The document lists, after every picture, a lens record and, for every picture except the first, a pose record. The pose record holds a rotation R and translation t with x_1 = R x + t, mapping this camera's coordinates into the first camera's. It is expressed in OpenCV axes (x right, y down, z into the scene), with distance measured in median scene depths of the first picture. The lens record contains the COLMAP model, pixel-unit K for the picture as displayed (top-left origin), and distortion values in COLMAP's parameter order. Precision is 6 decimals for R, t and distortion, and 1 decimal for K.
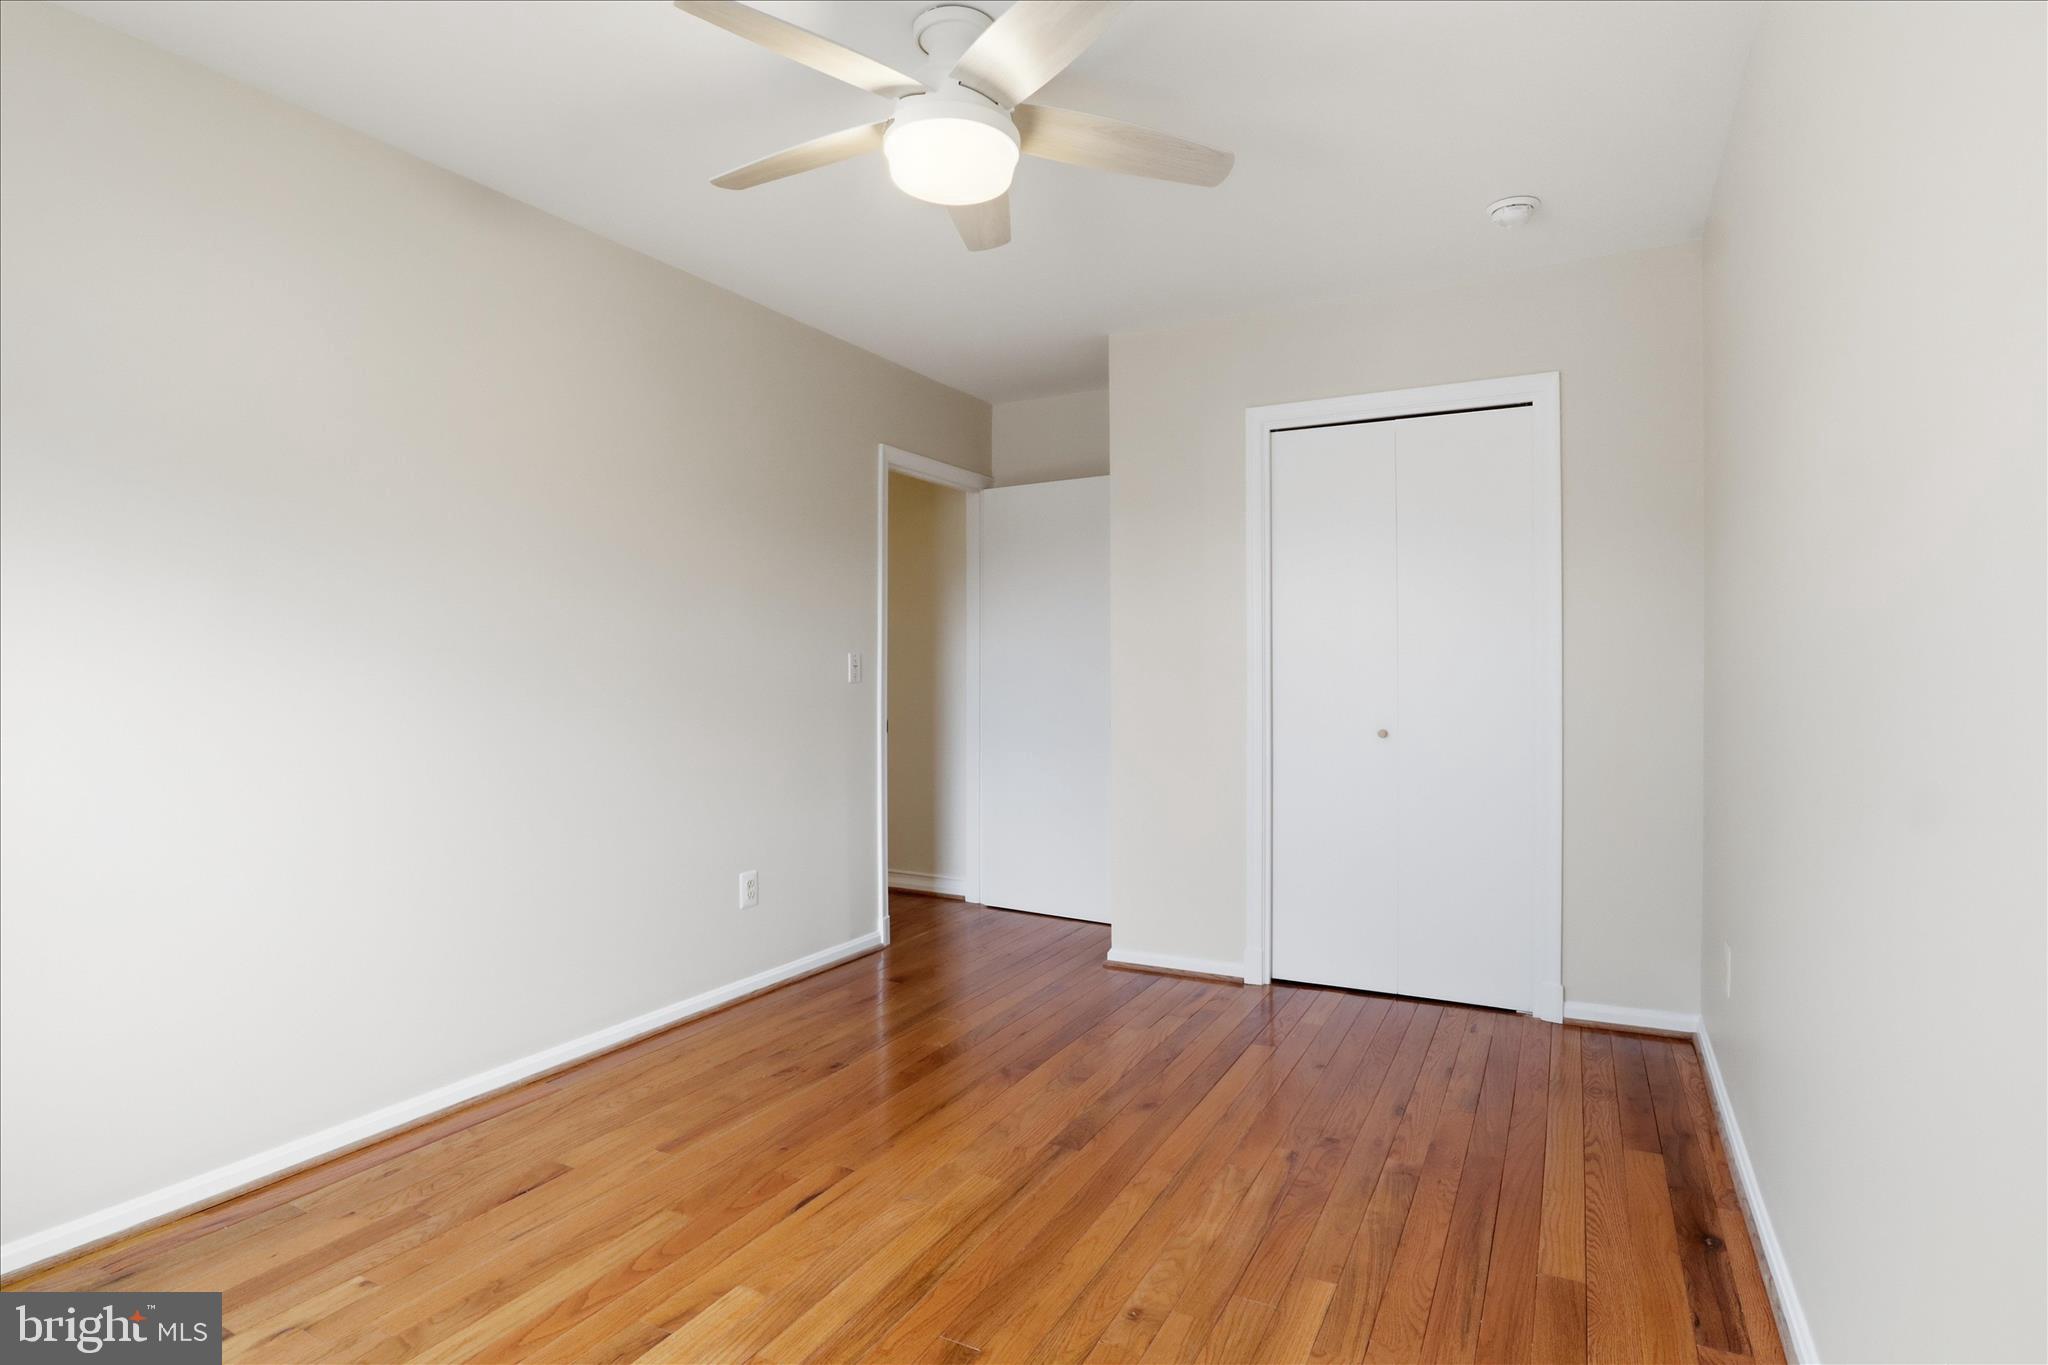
lens RADIAL K [[1058.5, 0, 1025.5], [0, 1058.5, 672.0], [0, 0, 1]] dist [-0.036456, 0.012617]
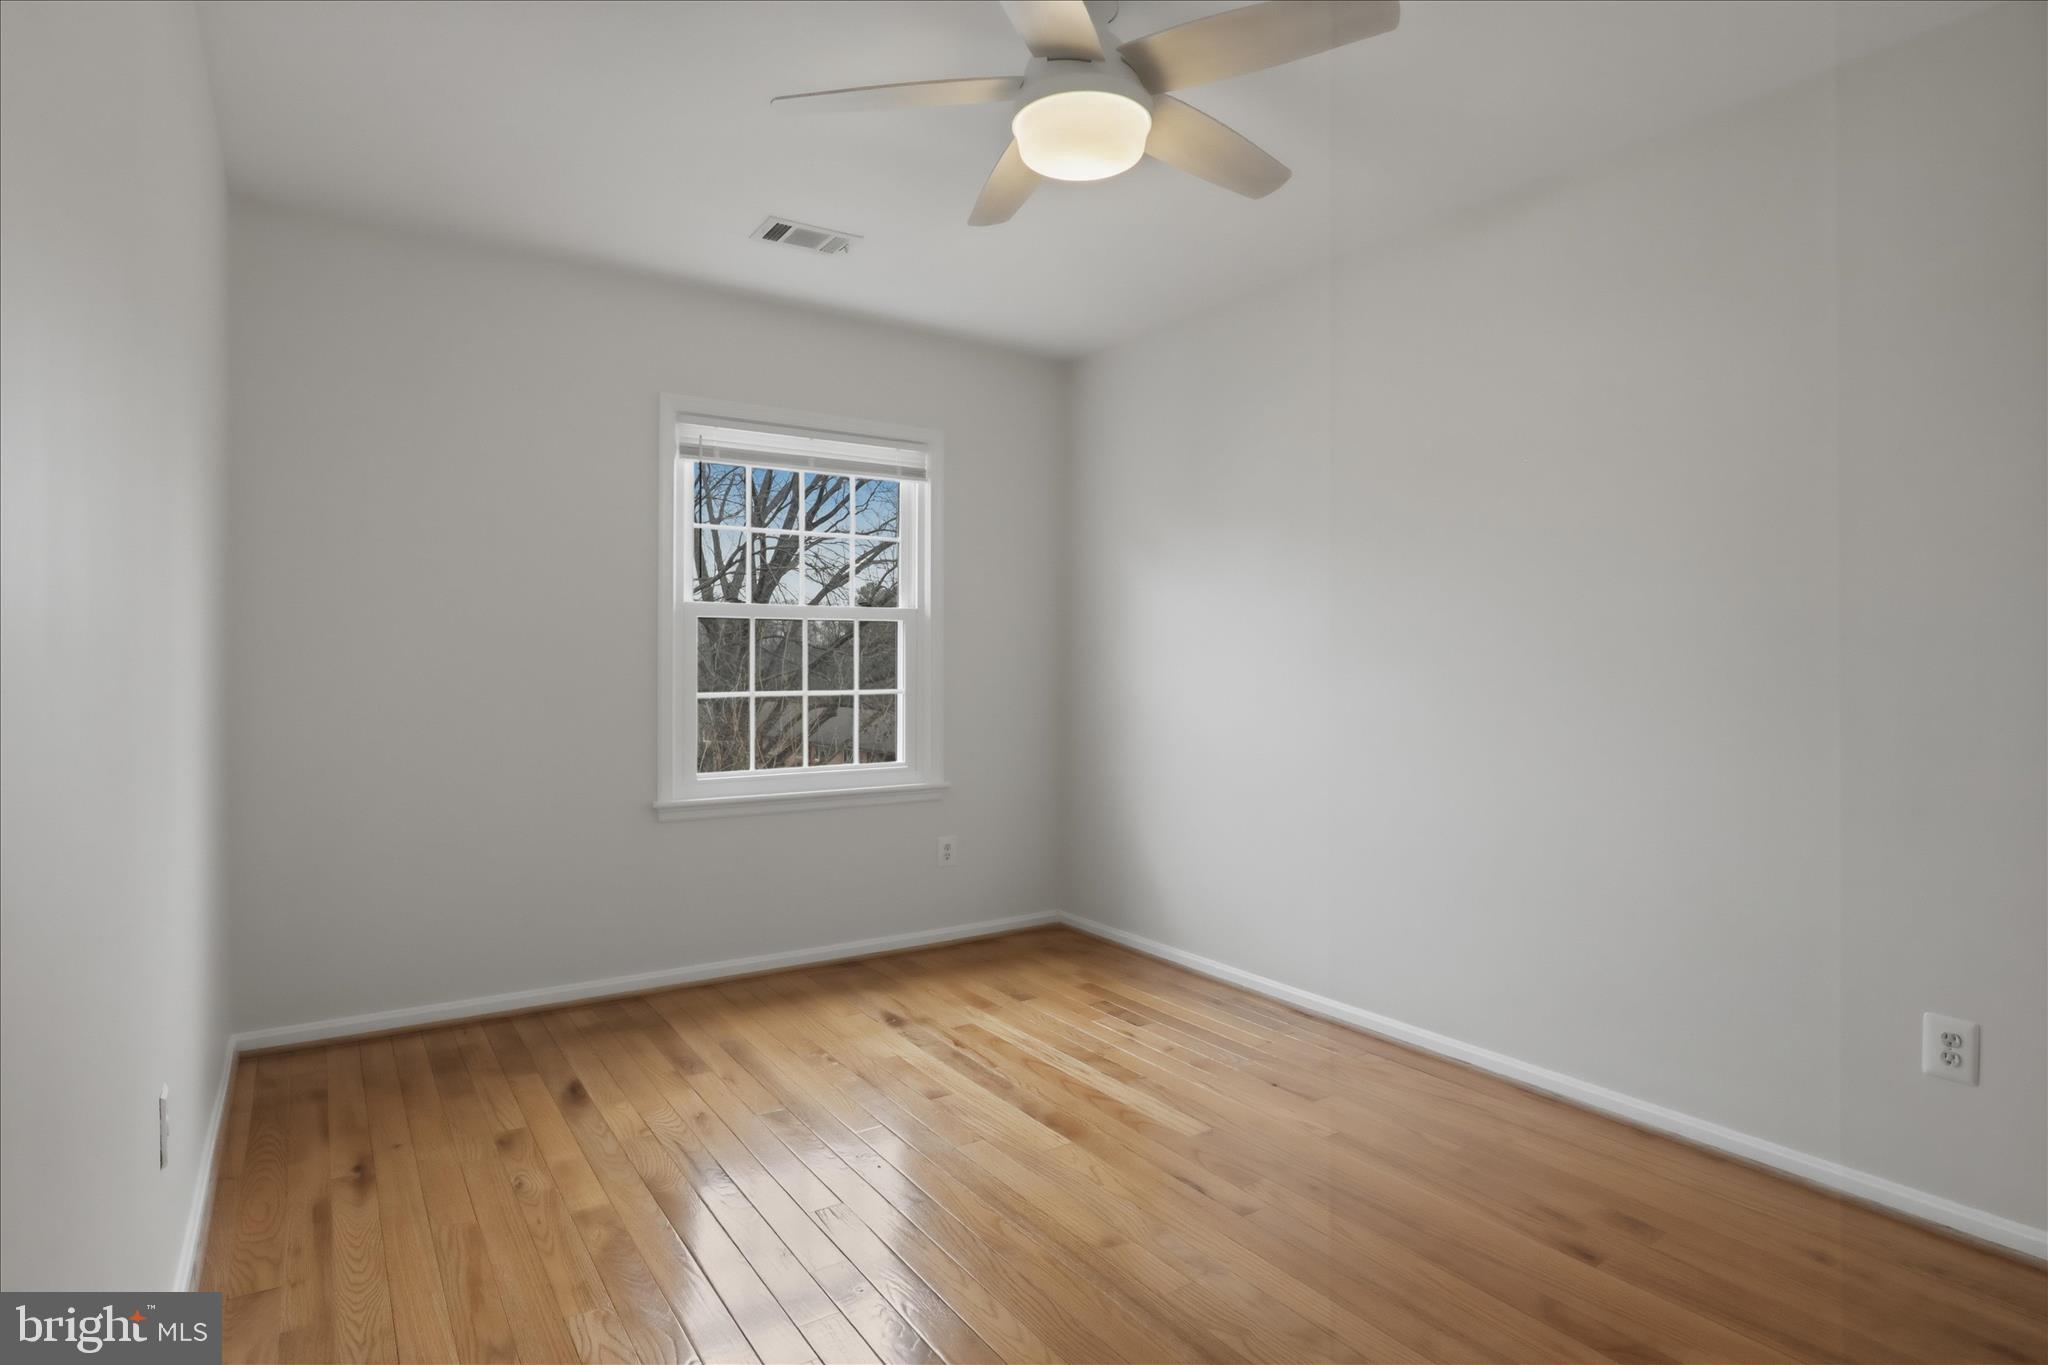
lens RADIAL K [[1058.5, 0, 997.7], [0, 1058.5, 671.6], [0, 0, 1]] dist [-0.036456, 0.012617]
pose [[-0.476183, 0.001492, -0.879345, 0.697644], [-0.012459, 0.999887, 0.008444, 0.007797], [0.879258, 0.014977, -0.476111, 1.198161]]
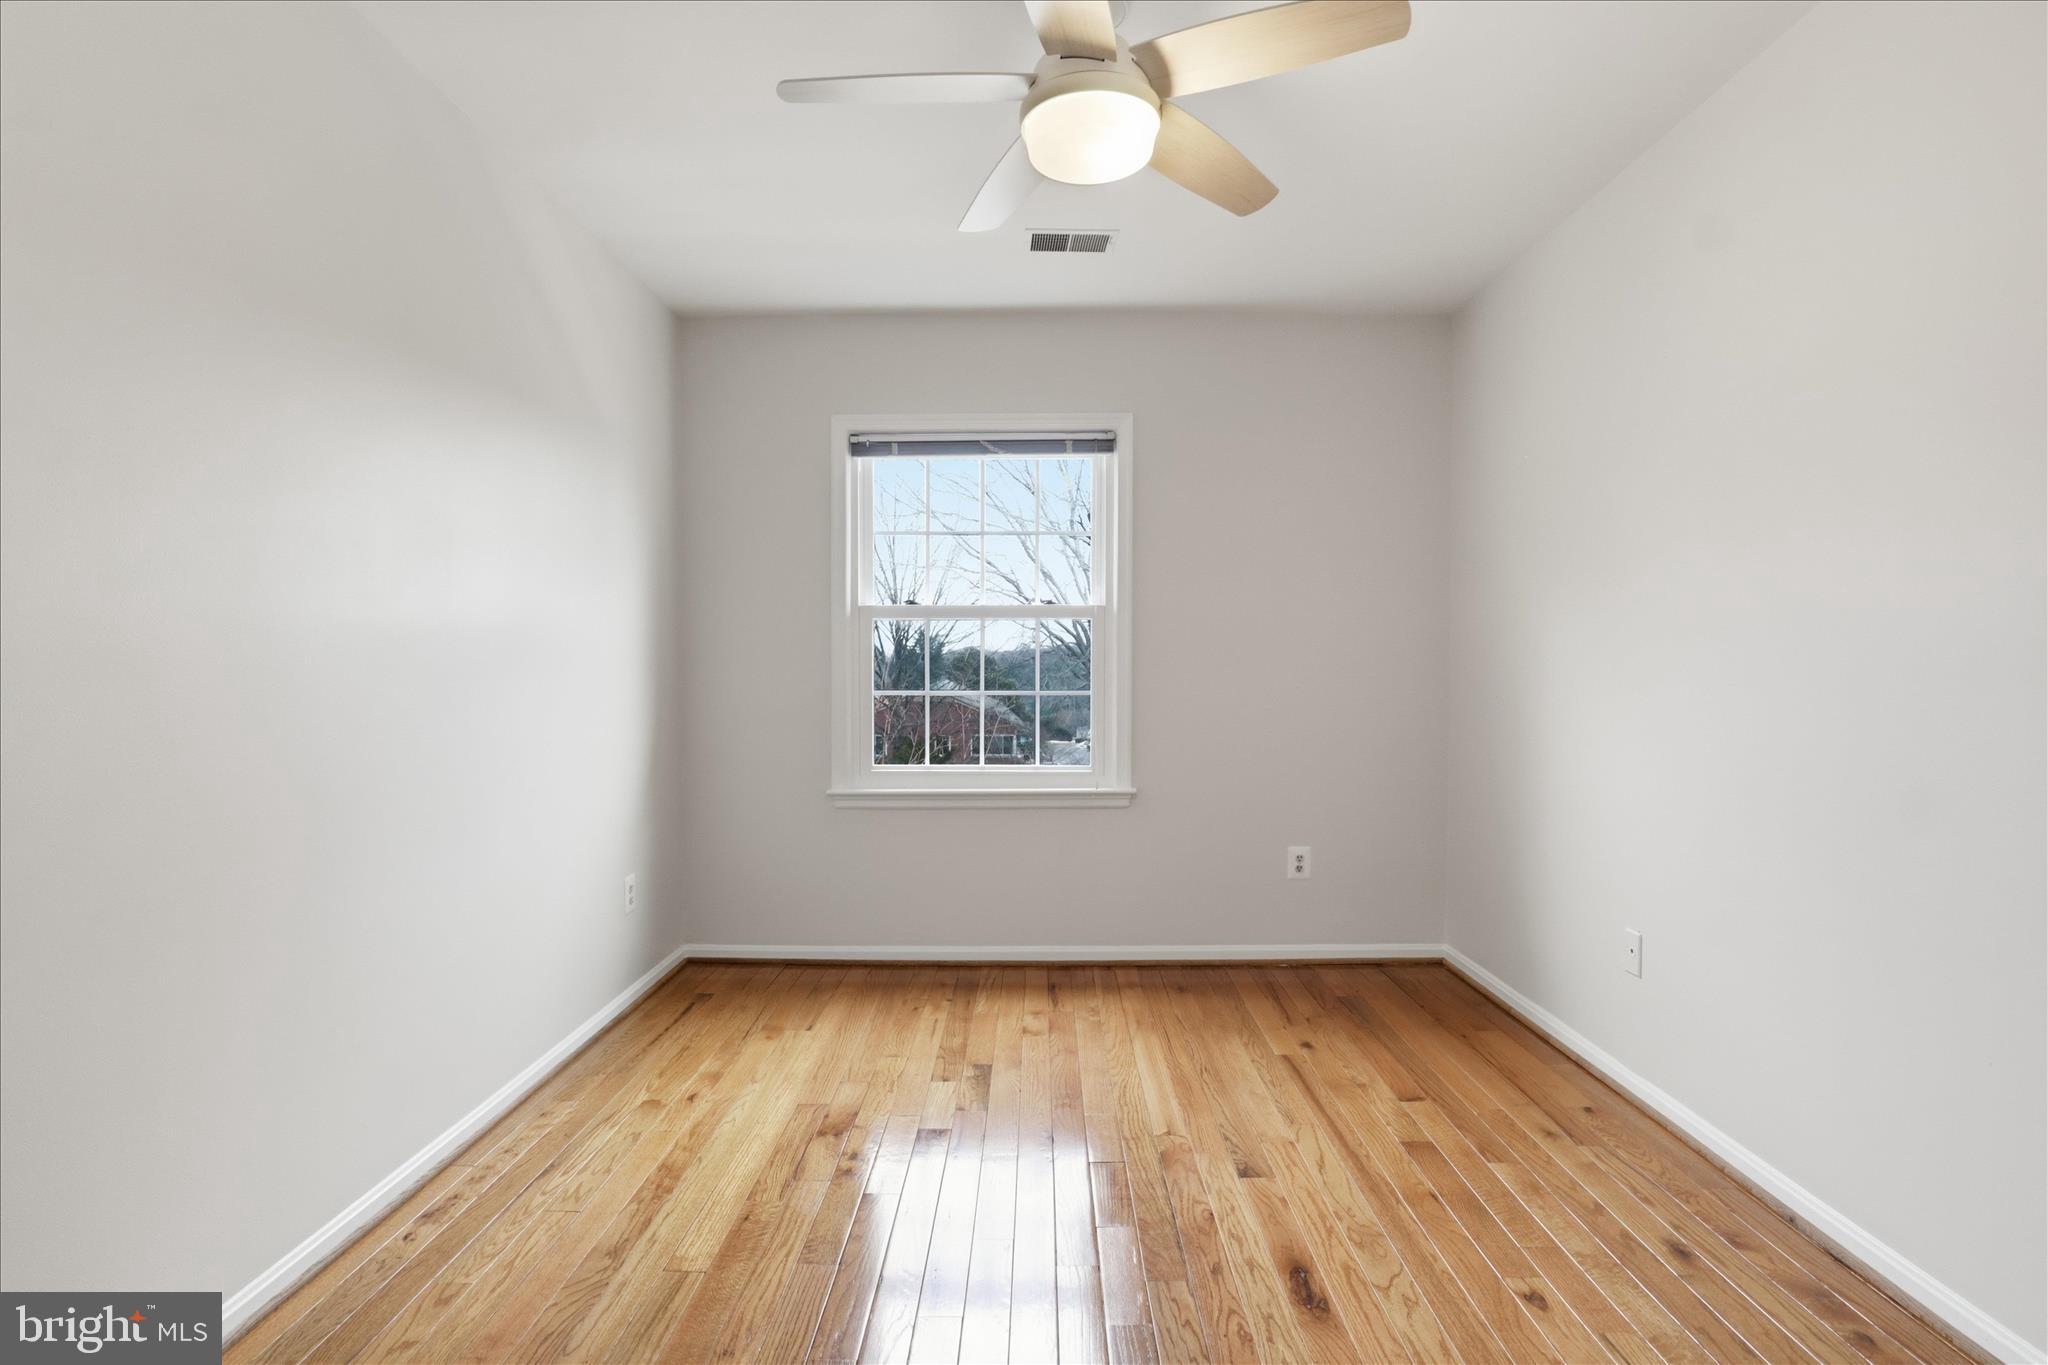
lens RADIAL K [[1058.5, 0, 1019.4], [0, 1058.5, 661.2], [0, 0, 1]] dist [-0.036456, 0.012617]
pose [[-0.883513, -0.003999, -0.468389, 0.160075], [-0.007691, 0.999953, 0.005968, -0.002311], [0.468343, 0.008875, -0.883502, 1.651025]]
